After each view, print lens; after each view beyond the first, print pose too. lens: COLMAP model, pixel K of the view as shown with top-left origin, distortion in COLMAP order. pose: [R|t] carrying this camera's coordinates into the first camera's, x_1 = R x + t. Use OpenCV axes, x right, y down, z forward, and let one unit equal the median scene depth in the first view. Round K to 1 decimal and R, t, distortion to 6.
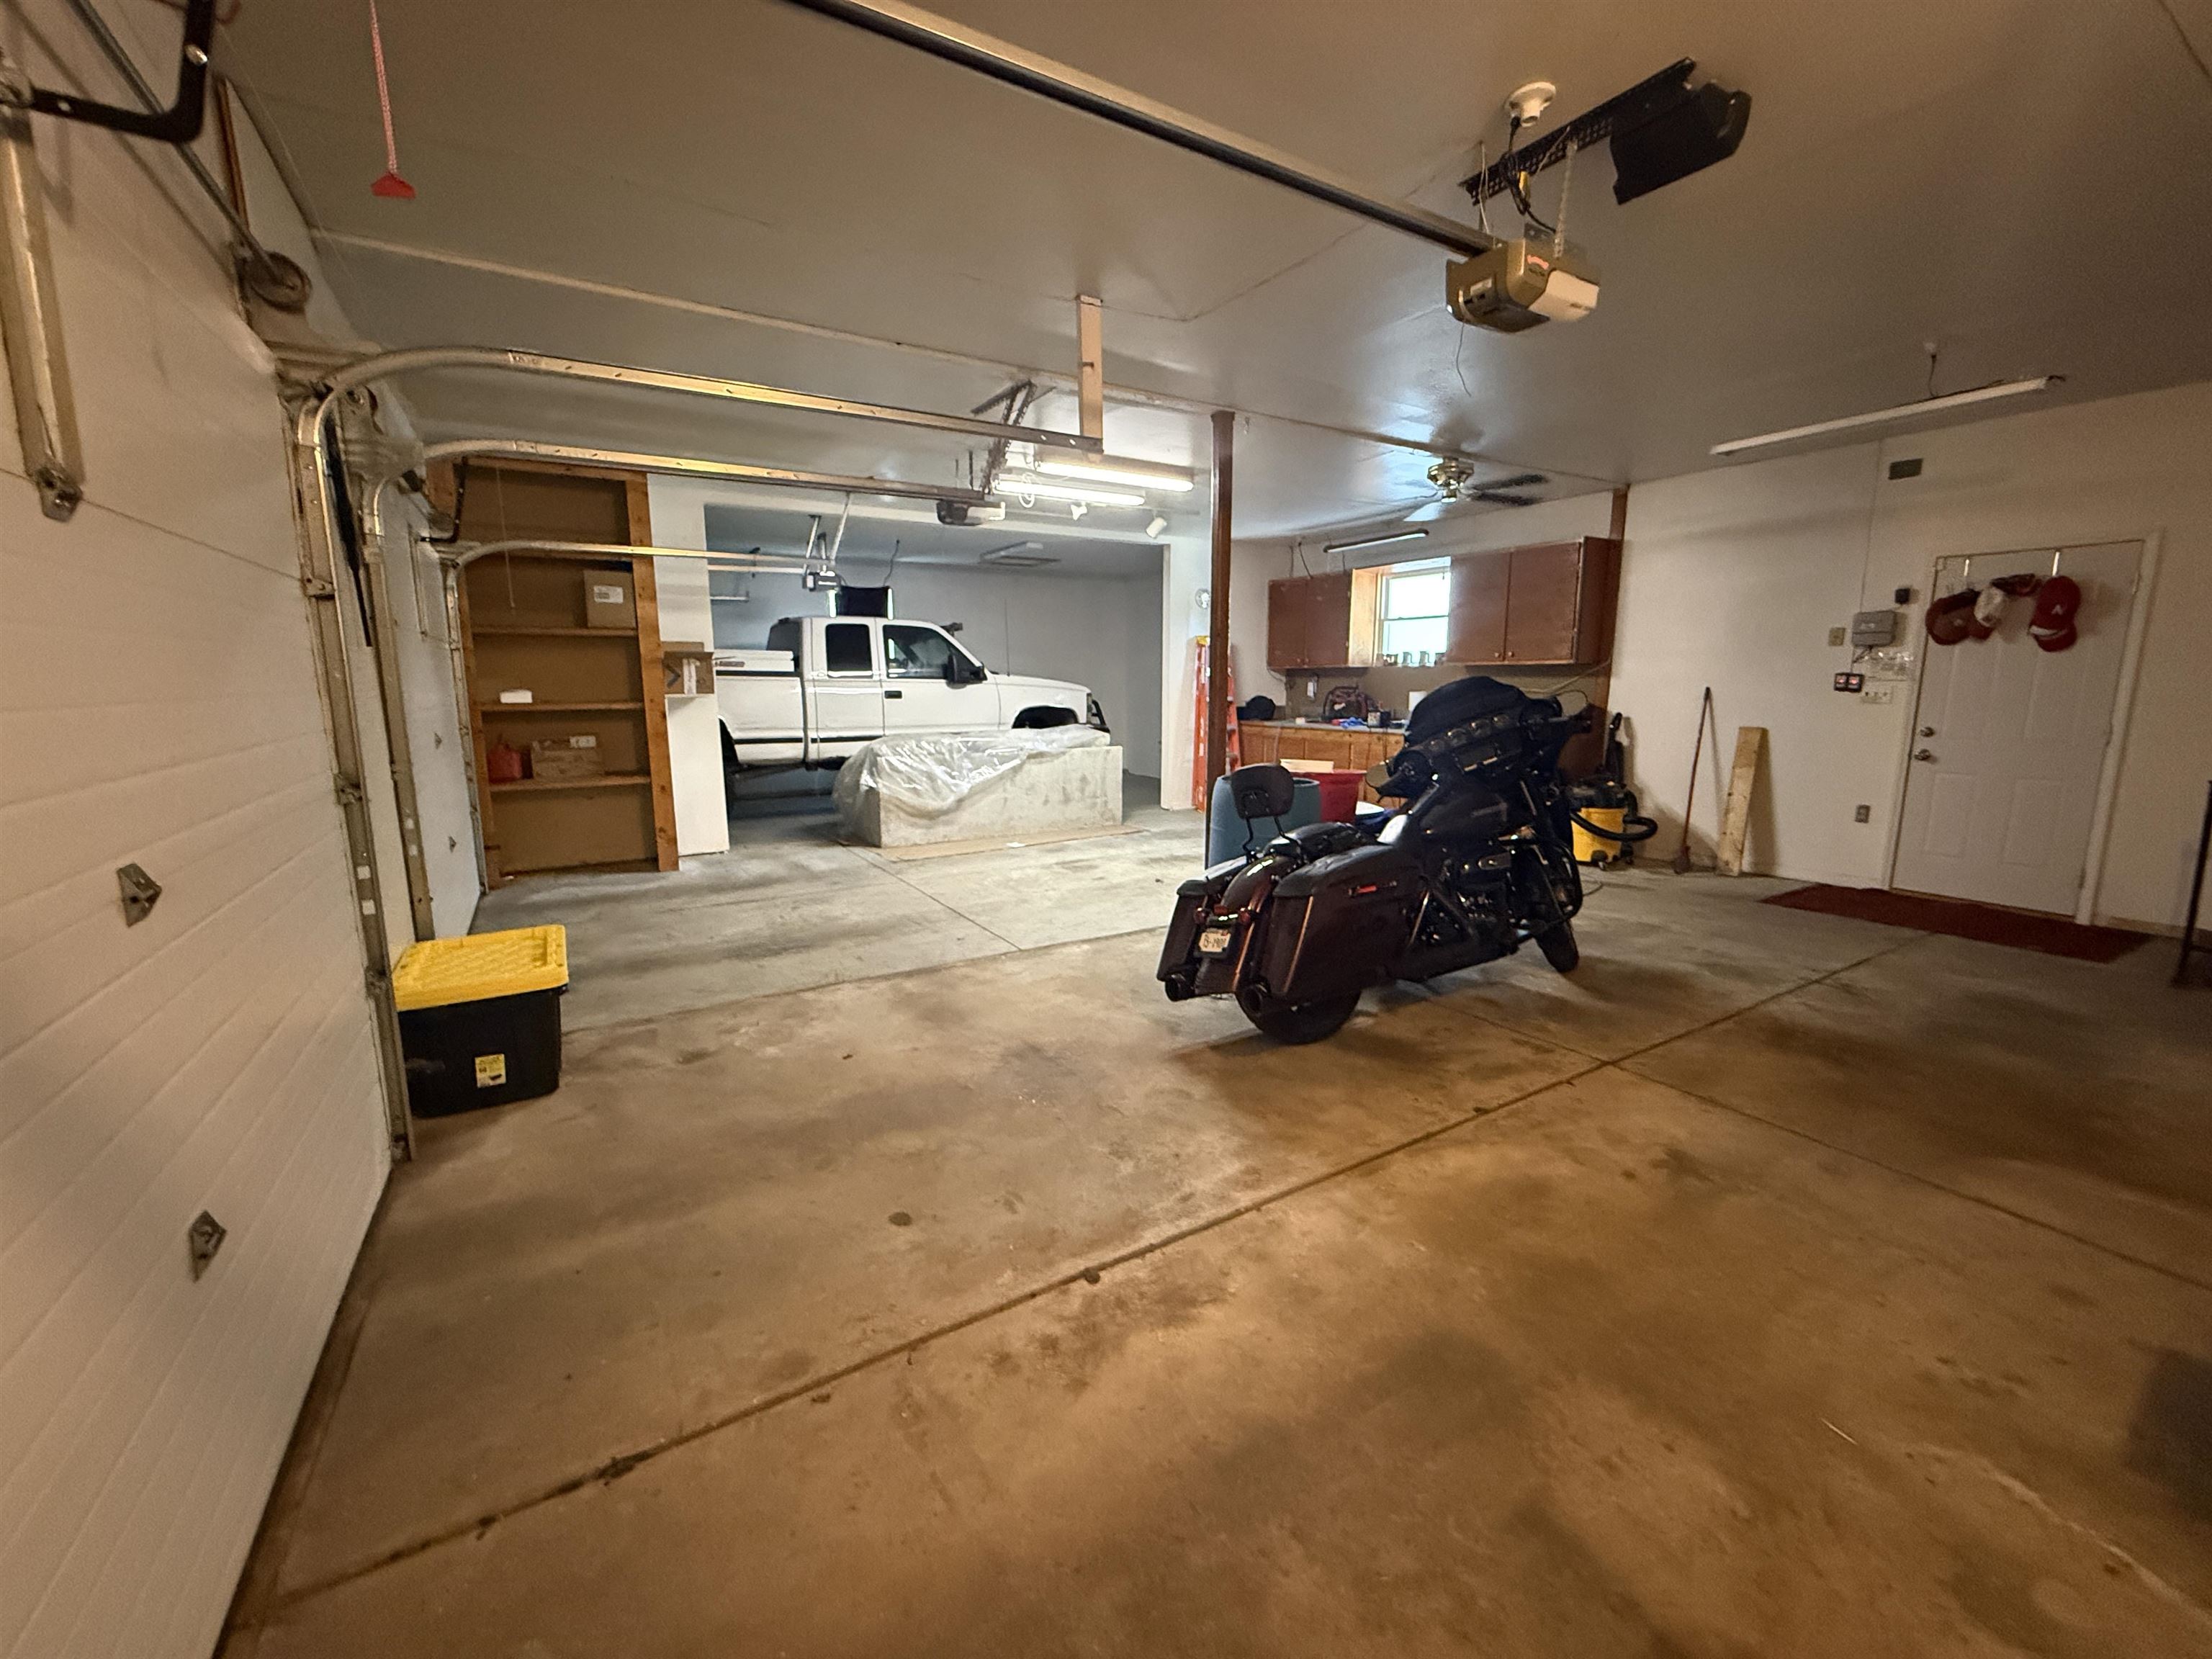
lens RADIAL K [[887.2, 0, 1097.2], [0, 887.2, 827.9], [0, 0, 1]] dist [0.000707, 0.000549]
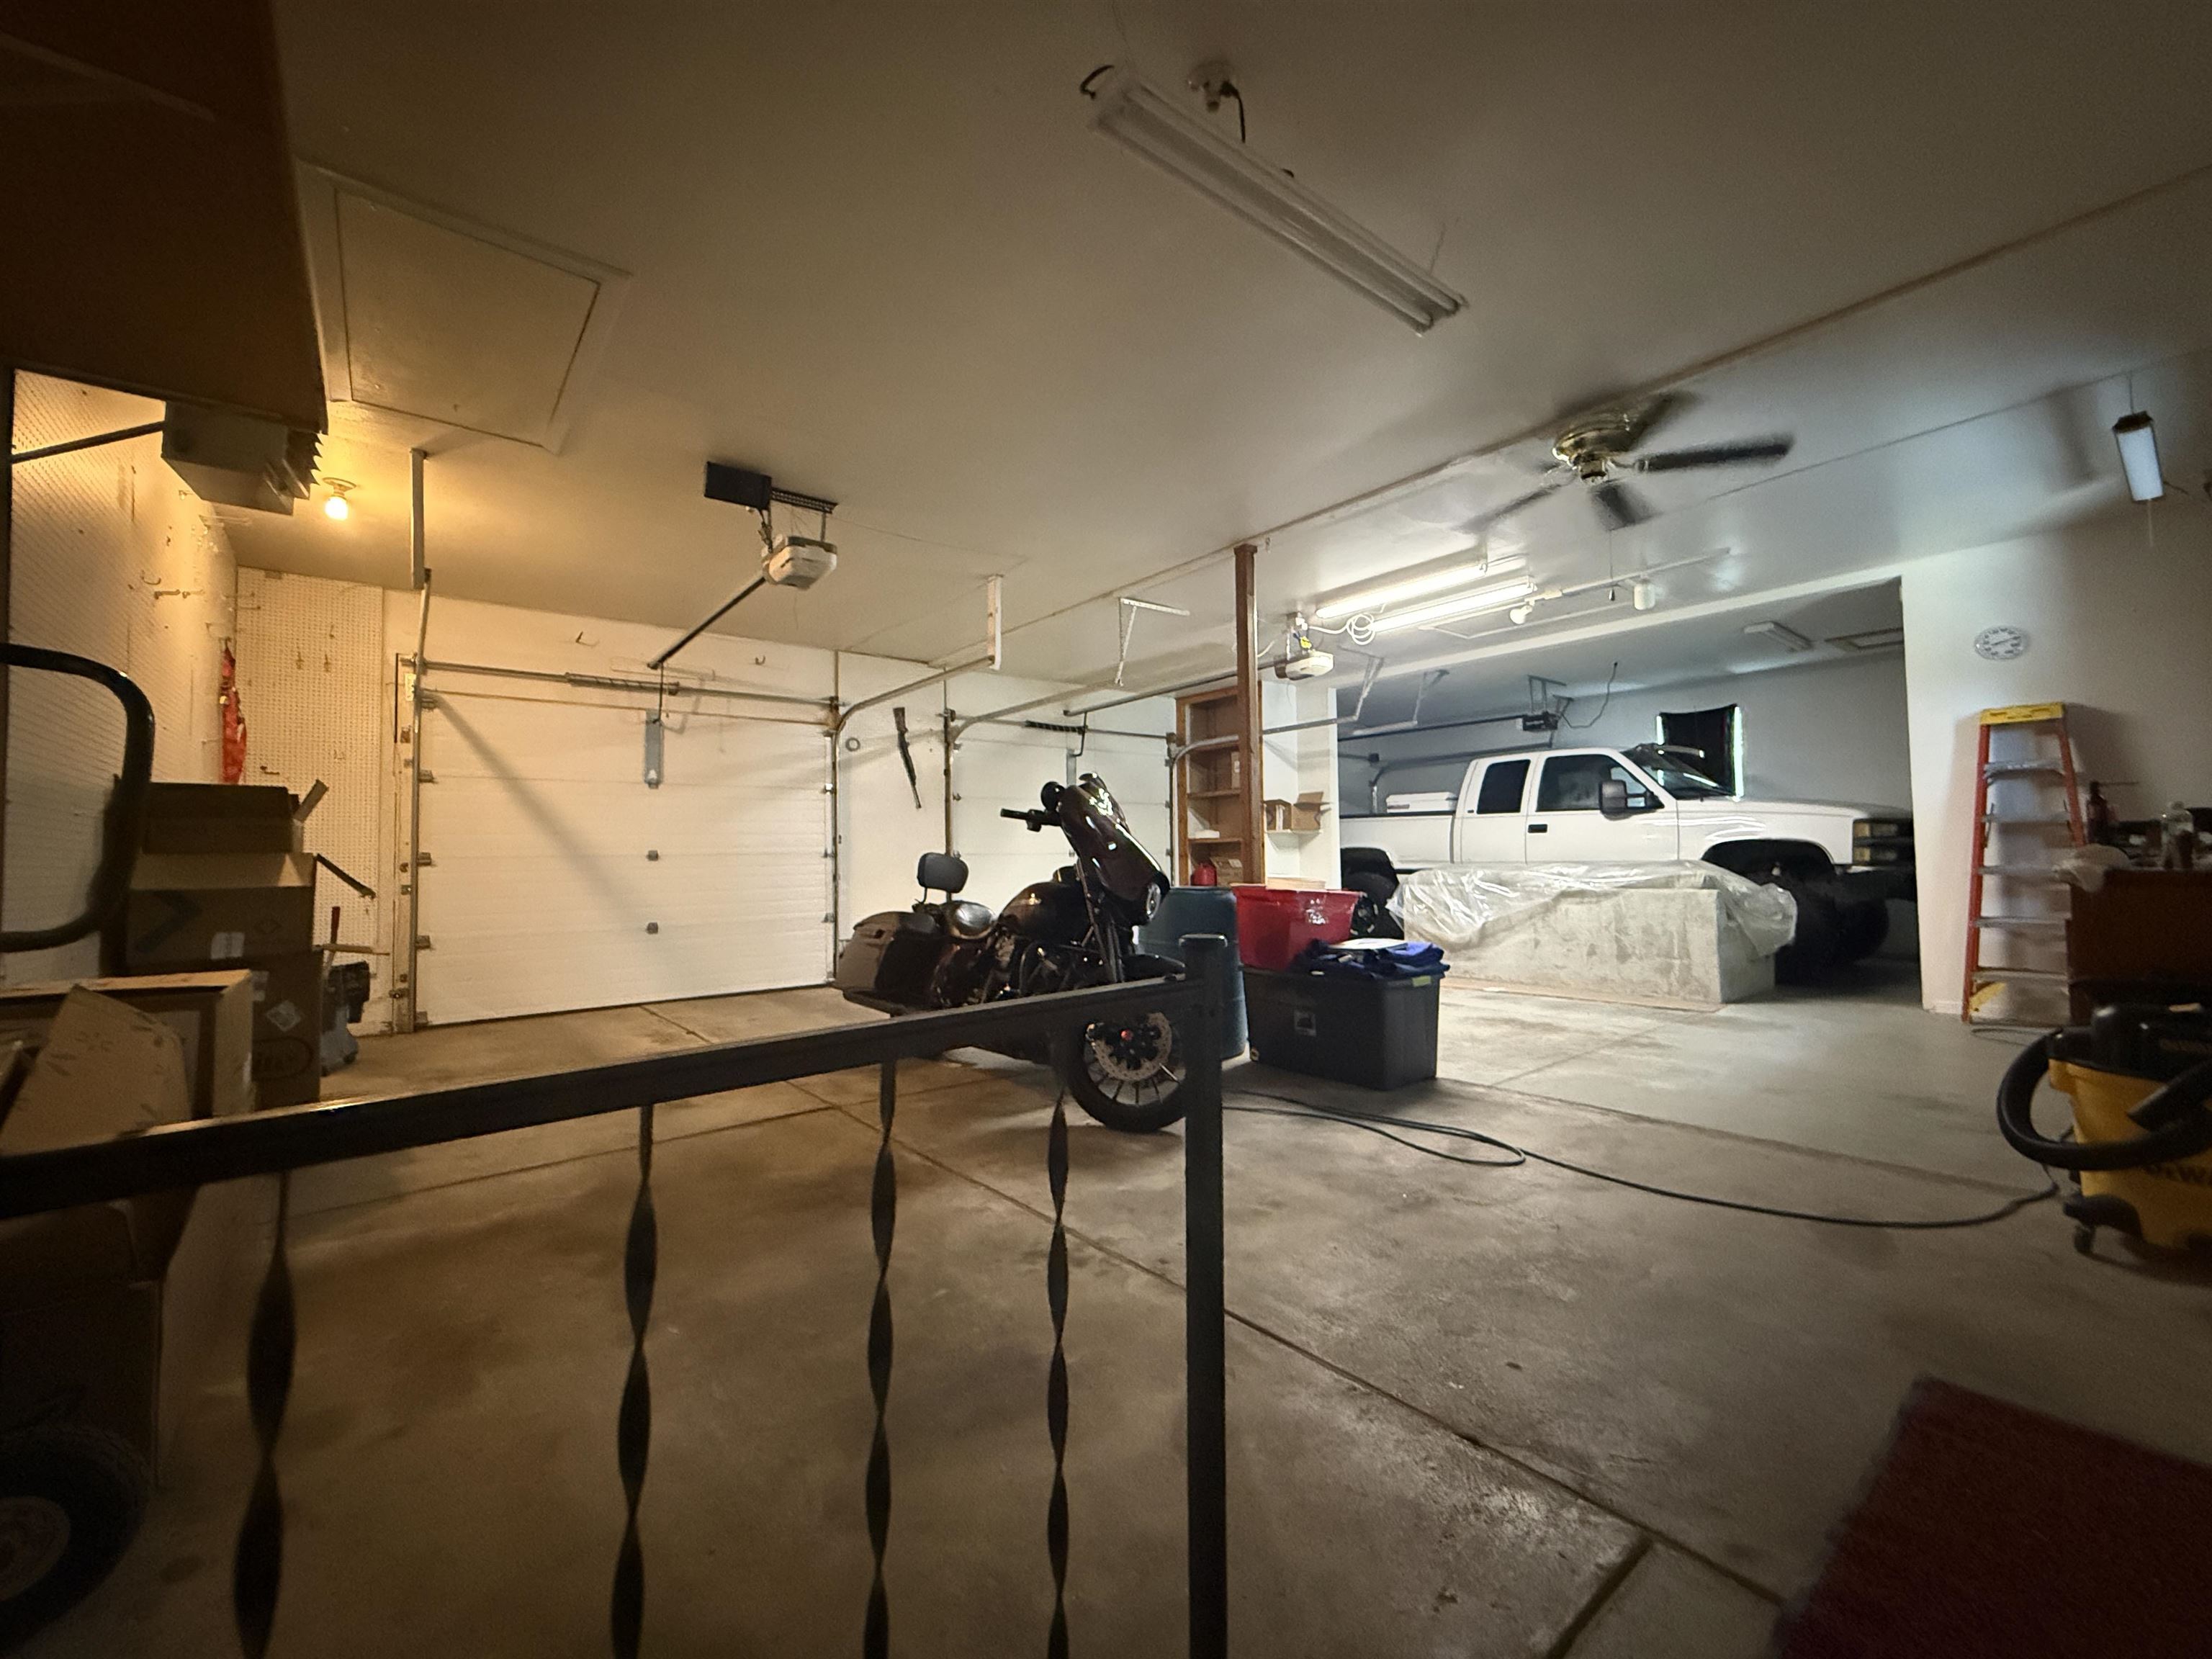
lens RADIAL K [[887.2, 0, 1097.2], [0, 887.2, 827.9], [0, 0, 1]] dist [0.000707, 0.000549]
pose [[0.133575, -0.035027, -0.990420, 0.686473], [-0.148902, 0.987321, -0.054999, -0.029837], [0.979789, 0.154822, 0.126666, 0.439670]]
